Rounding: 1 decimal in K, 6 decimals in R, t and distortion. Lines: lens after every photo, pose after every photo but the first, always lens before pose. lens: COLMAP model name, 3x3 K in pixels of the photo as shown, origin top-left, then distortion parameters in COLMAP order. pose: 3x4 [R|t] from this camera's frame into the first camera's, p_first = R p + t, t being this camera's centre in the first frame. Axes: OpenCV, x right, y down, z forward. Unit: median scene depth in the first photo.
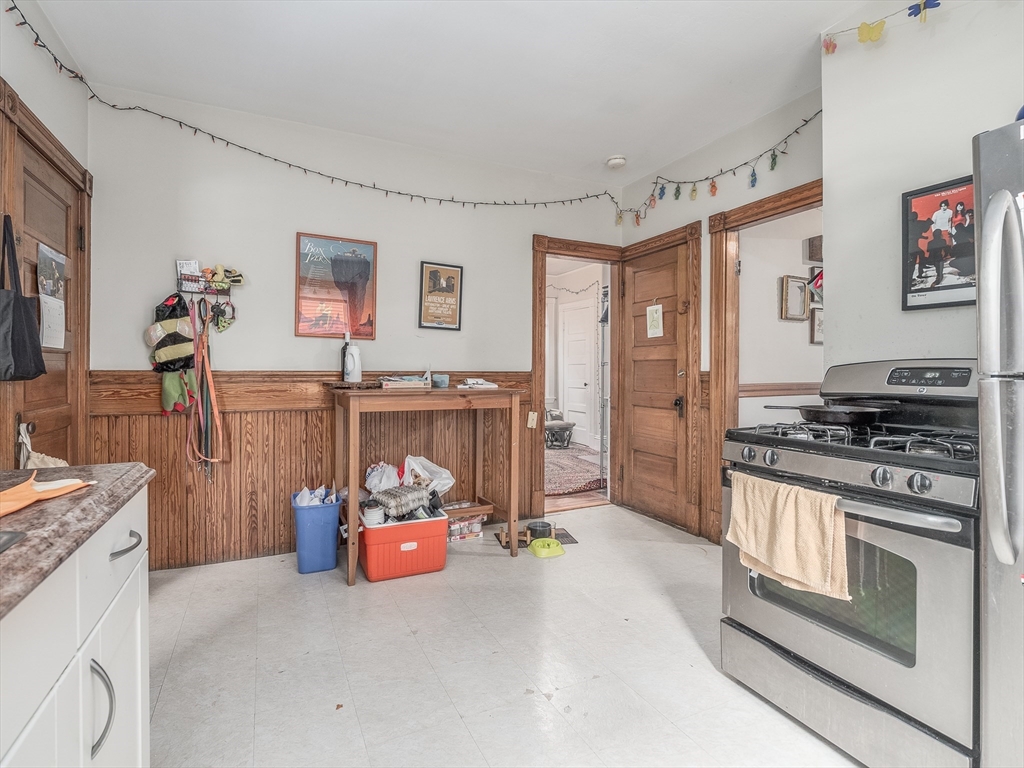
lens RADIAL K [[498.7, 0, 512.0], [0, 498.7, 373.6], [0, 0, 1]] dist [-0.009055, -0.003040]
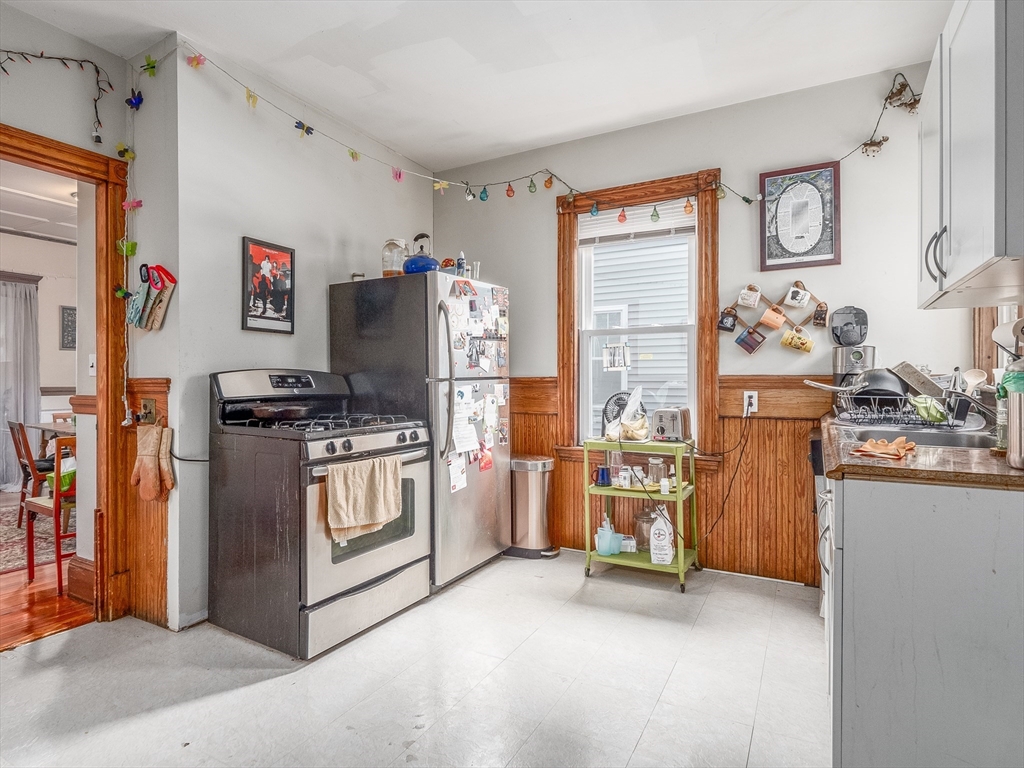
lens RADIAL K [[561.1, 0, 510.9], [0, 561.1, 383.2], [0, 0, 1]] dist [-0.001533, -0.000013]
pose [[-0.571813, -0.005192, 0.820368, -0.803069], [0.005913, 0.999928, 0.010450, -0.002428], [-0.820363, 0.010826, -0.571741, 1.322588]]
